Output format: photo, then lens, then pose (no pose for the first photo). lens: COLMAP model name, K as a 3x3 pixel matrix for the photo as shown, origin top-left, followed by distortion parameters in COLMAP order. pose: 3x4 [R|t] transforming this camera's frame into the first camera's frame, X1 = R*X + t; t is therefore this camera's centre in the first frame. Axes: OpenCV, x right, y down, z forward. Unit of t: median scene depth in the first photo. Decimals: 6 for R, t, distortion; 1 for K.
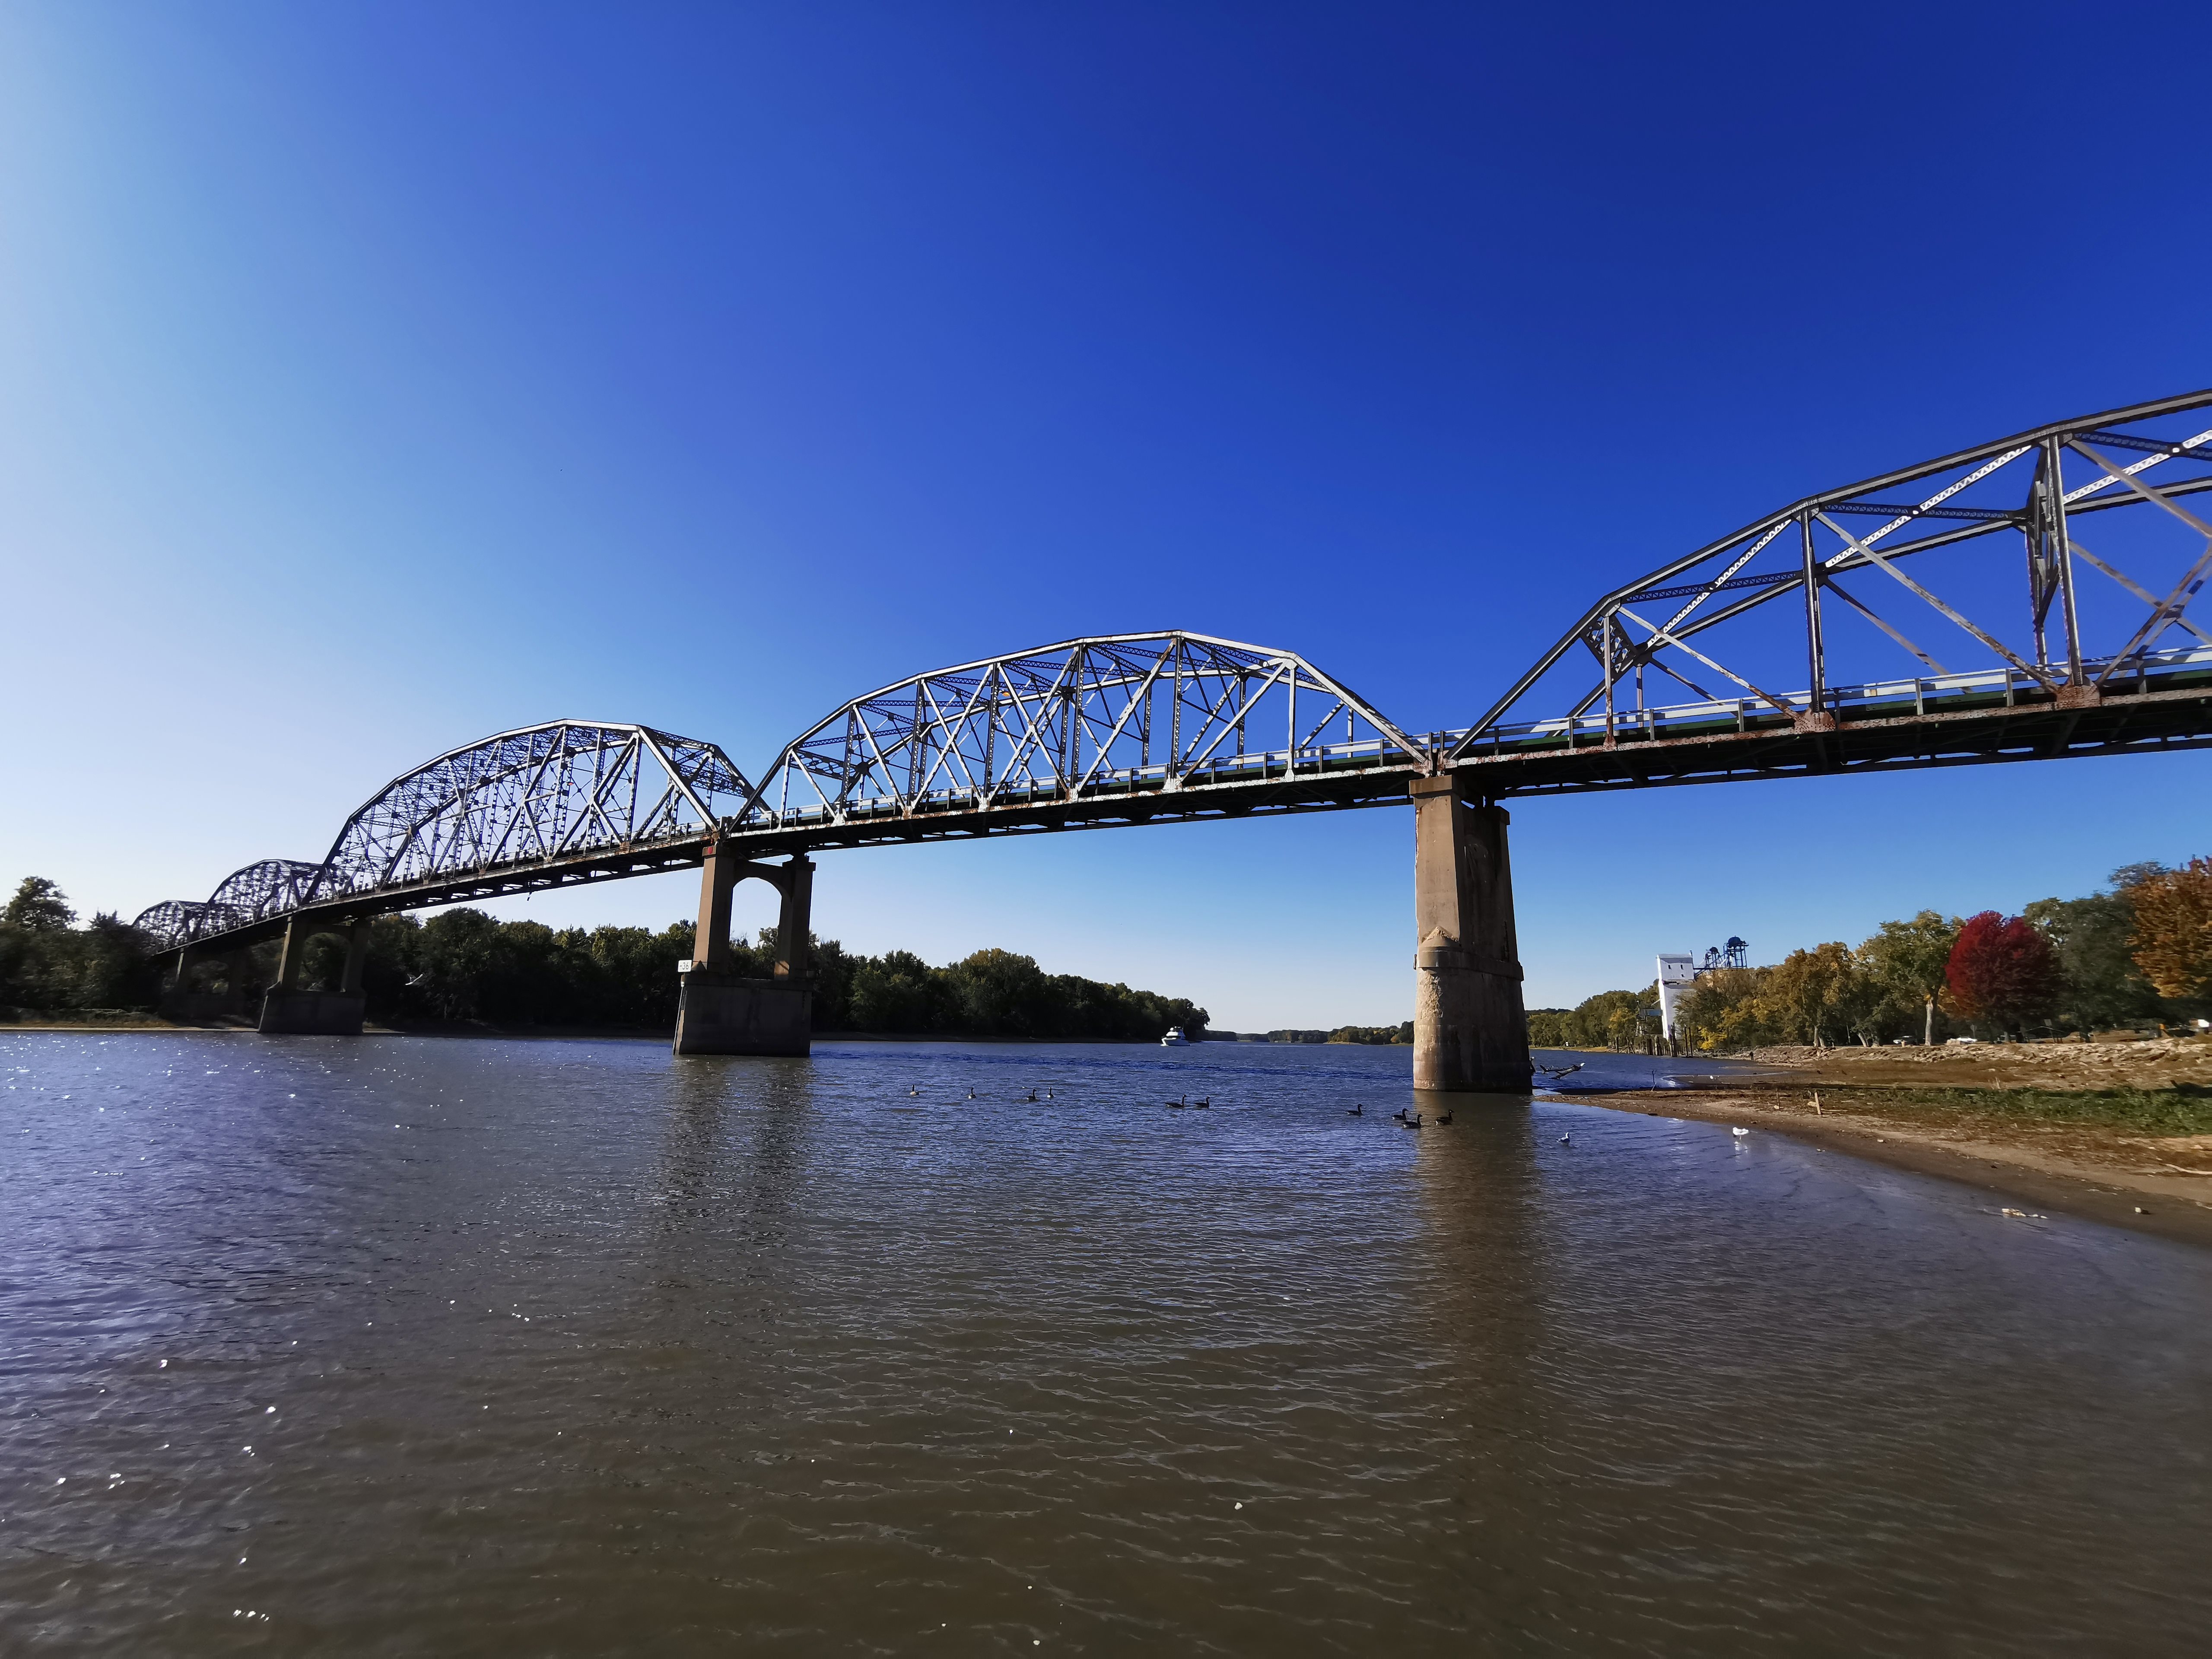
lens RADIAL K [[1029.4, 0, 1100.4], [0, 1029.4, 847.0], [0, 0, 1]] dist [-0.006698, 0.011636]
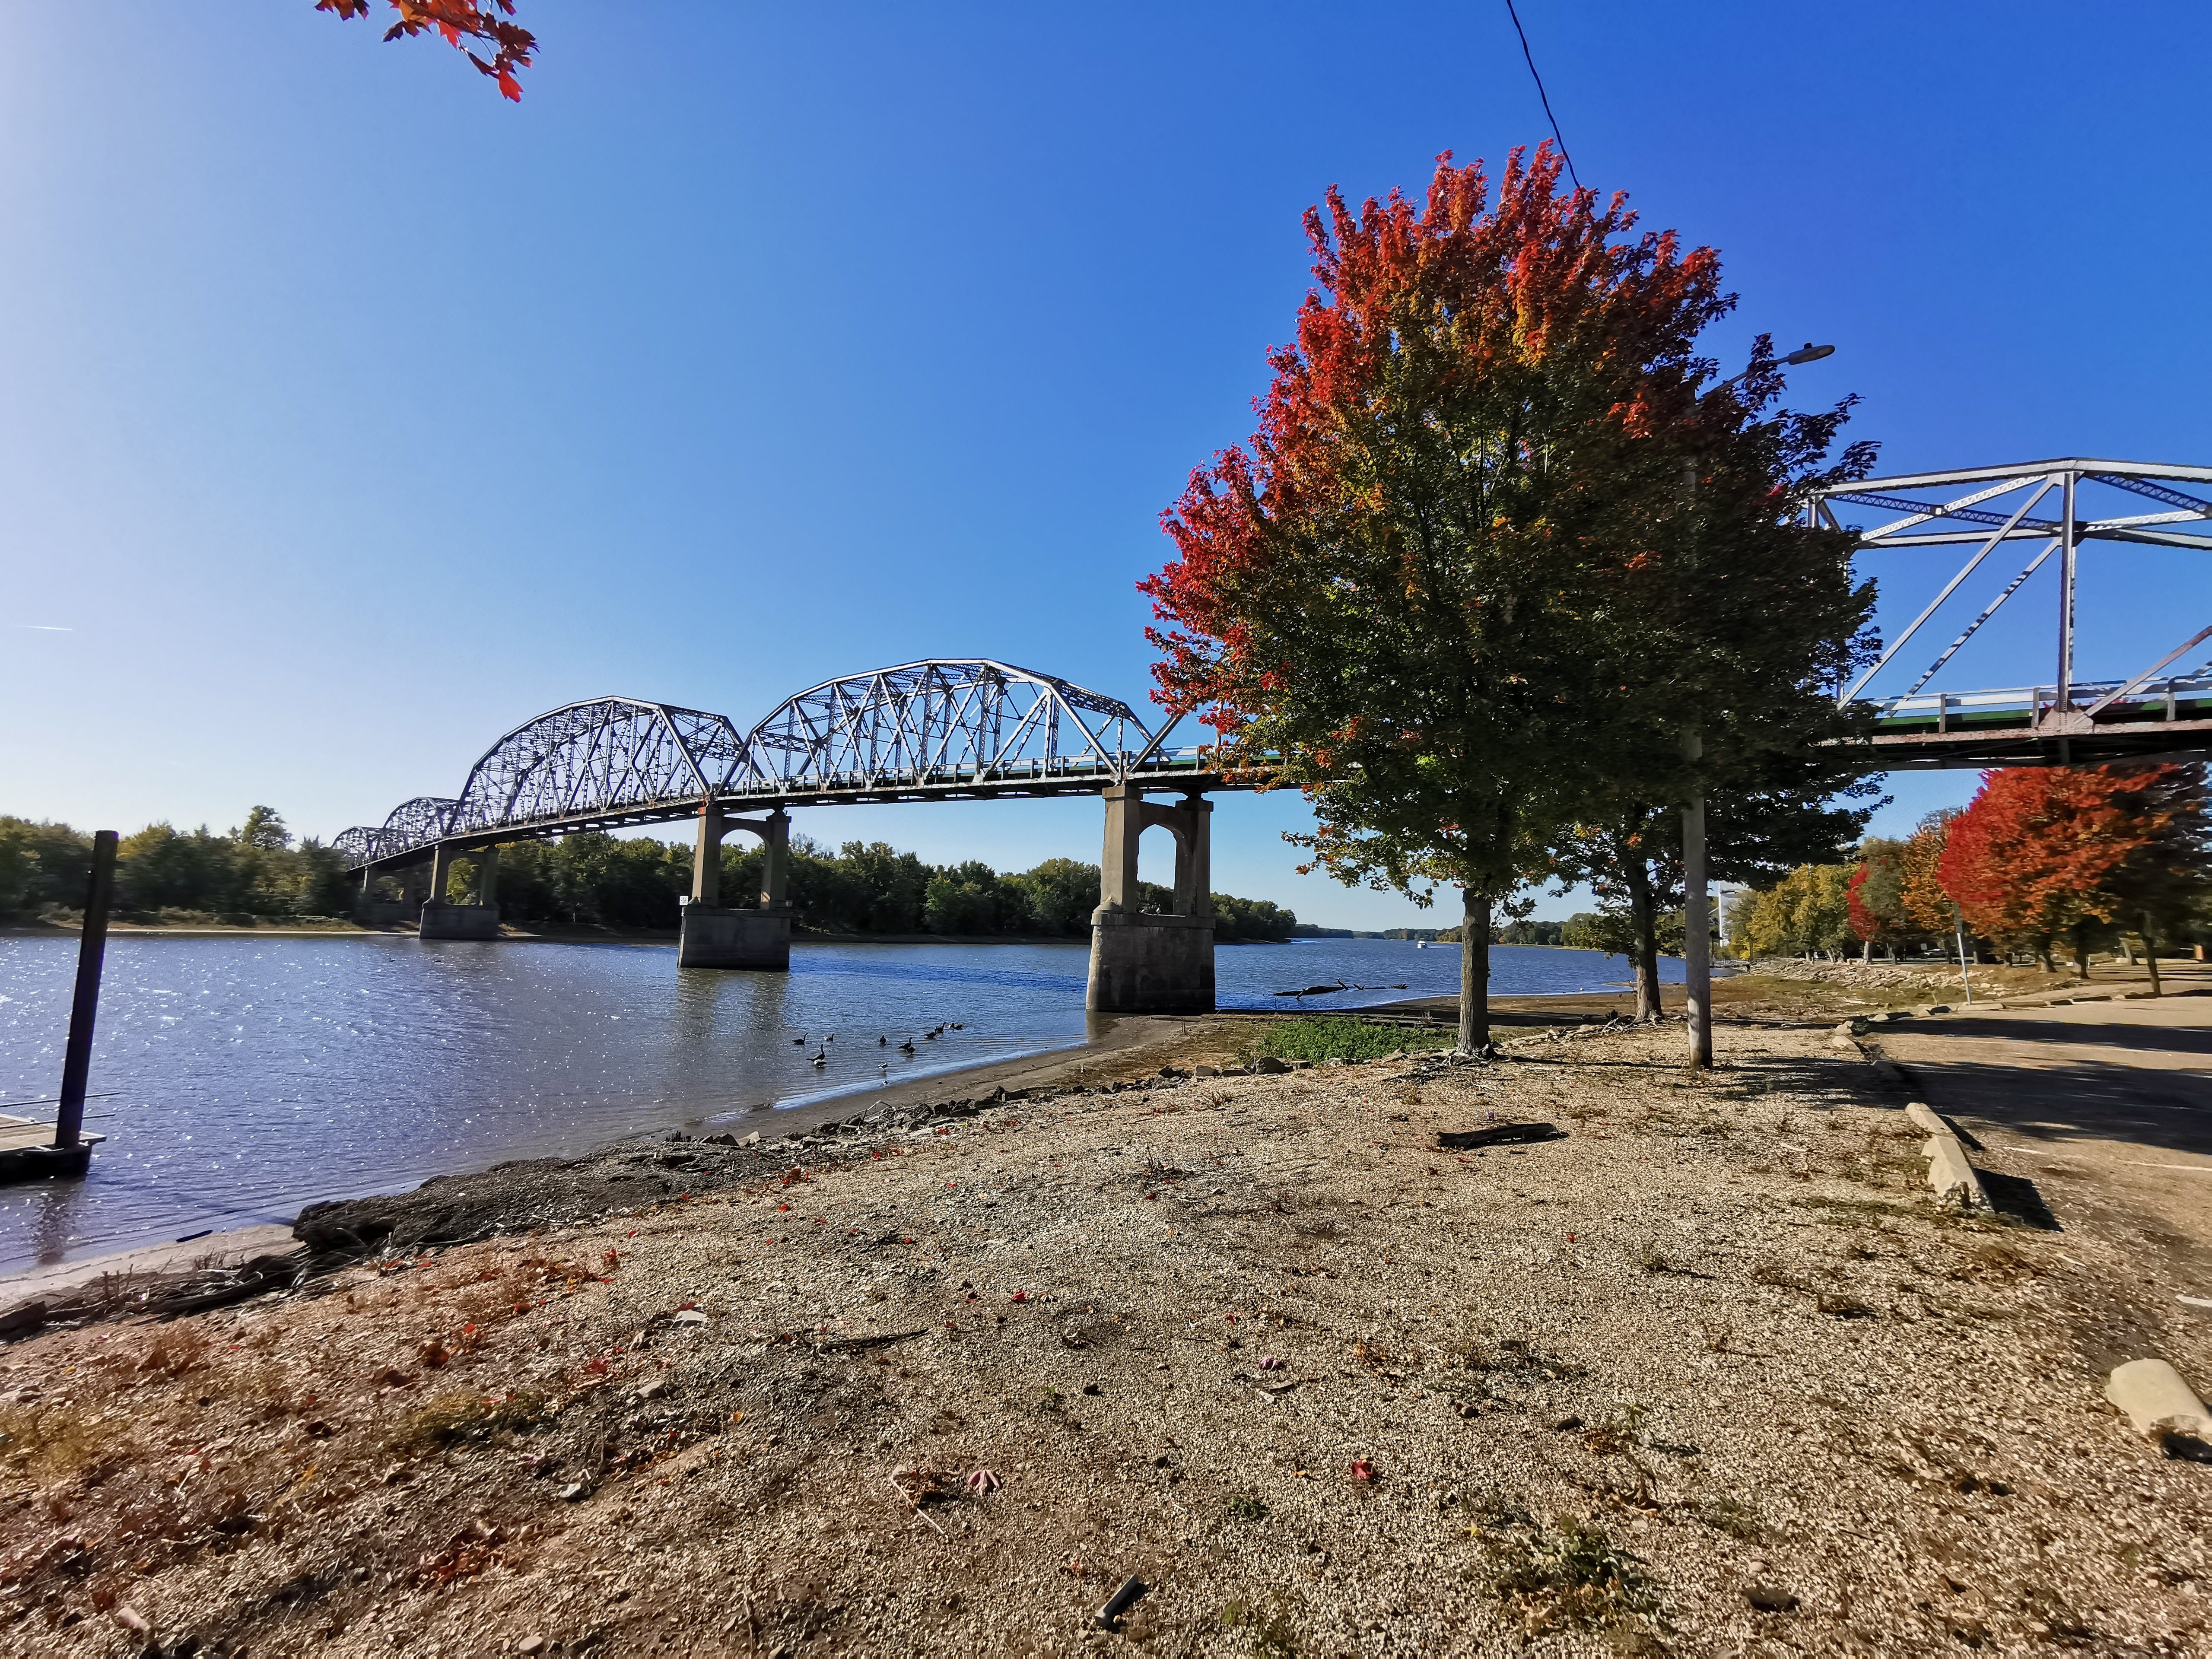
lens RADIAL K [[1020.4, 0, 1103.2], [0, 1020.4, 849.0], [0, 0, 1]] dist [-0.004883, 0.009246]
pose [[0.992899, -0.001276, -0.118951, 0.164052], [0.013307, 0.994857, 0.100410, -0.042713], [0.118211, -0.101280, 0.987810, -0.125644]]
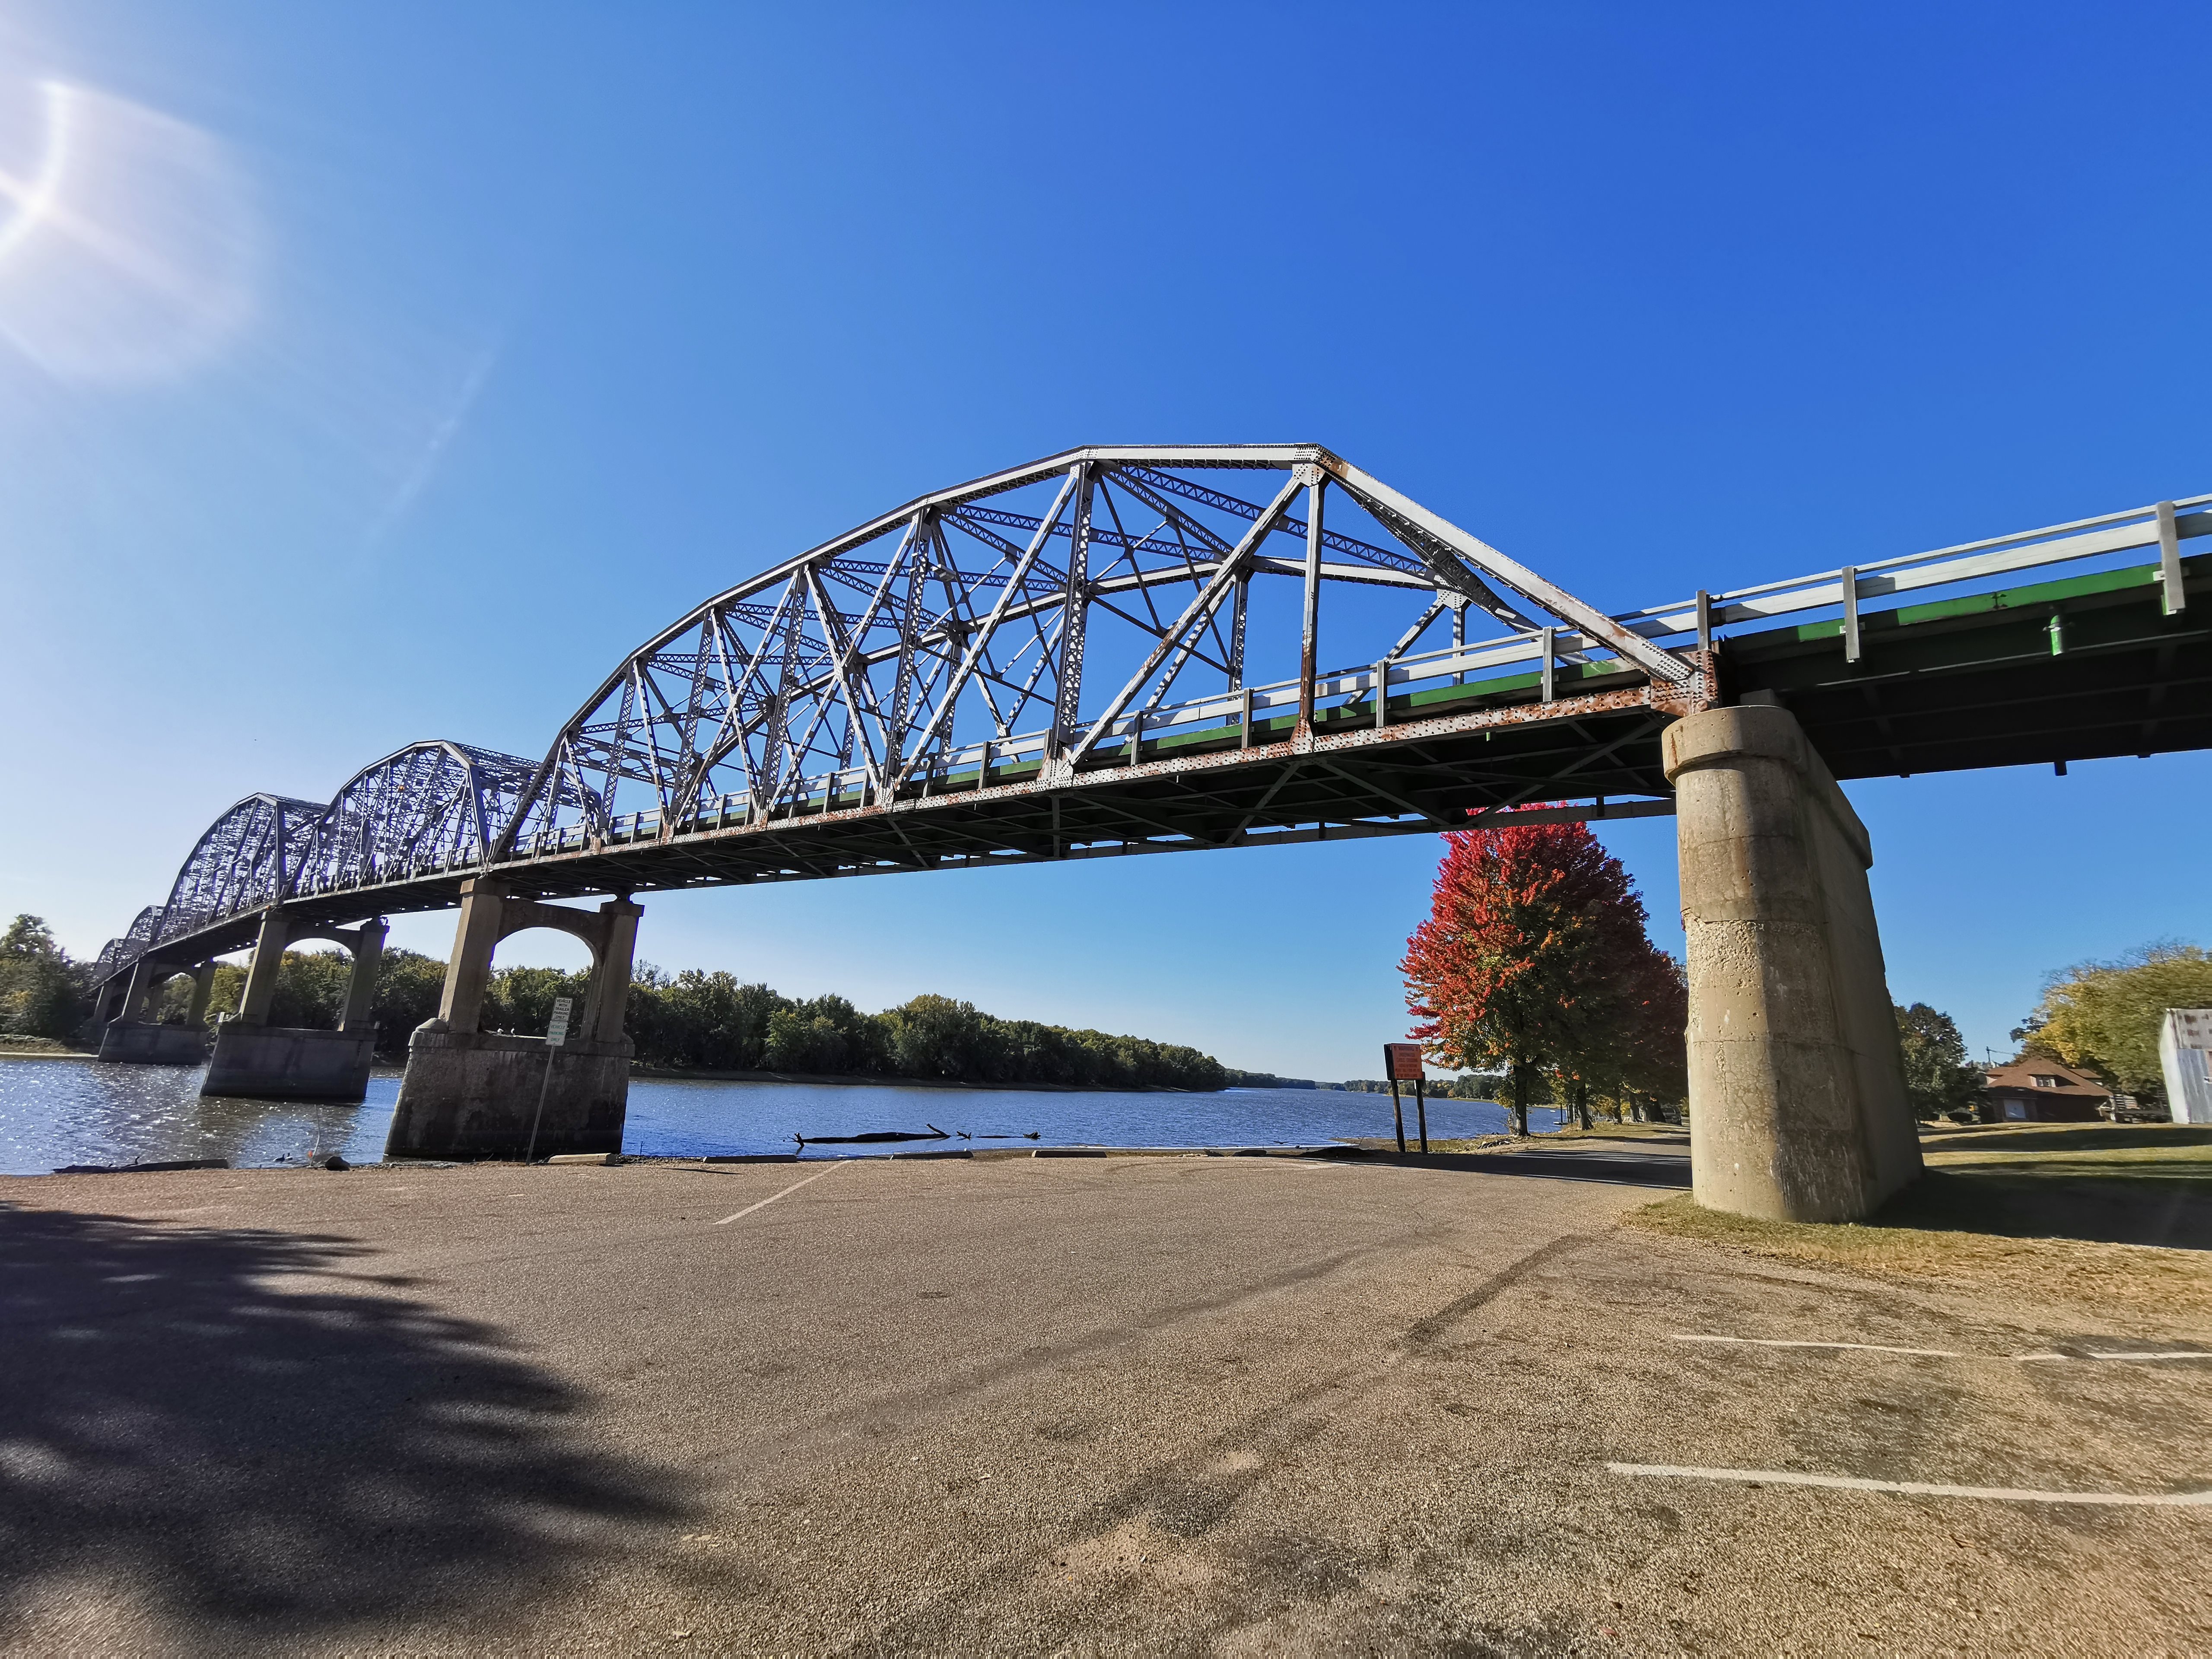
lens RADIAL K [[1024.0, 0, 1103.9], [0, 1024.0, 849.6], [0, 0, 1]] dist [-0.008829, 0.012367]
pose [[0.995456, 0.009636, -0.094731, 0.398916], [-0.013255, 0.999203, -0.037647, -0.023870], [0.094293, 0.038731, 0.994791, -0.028027]]
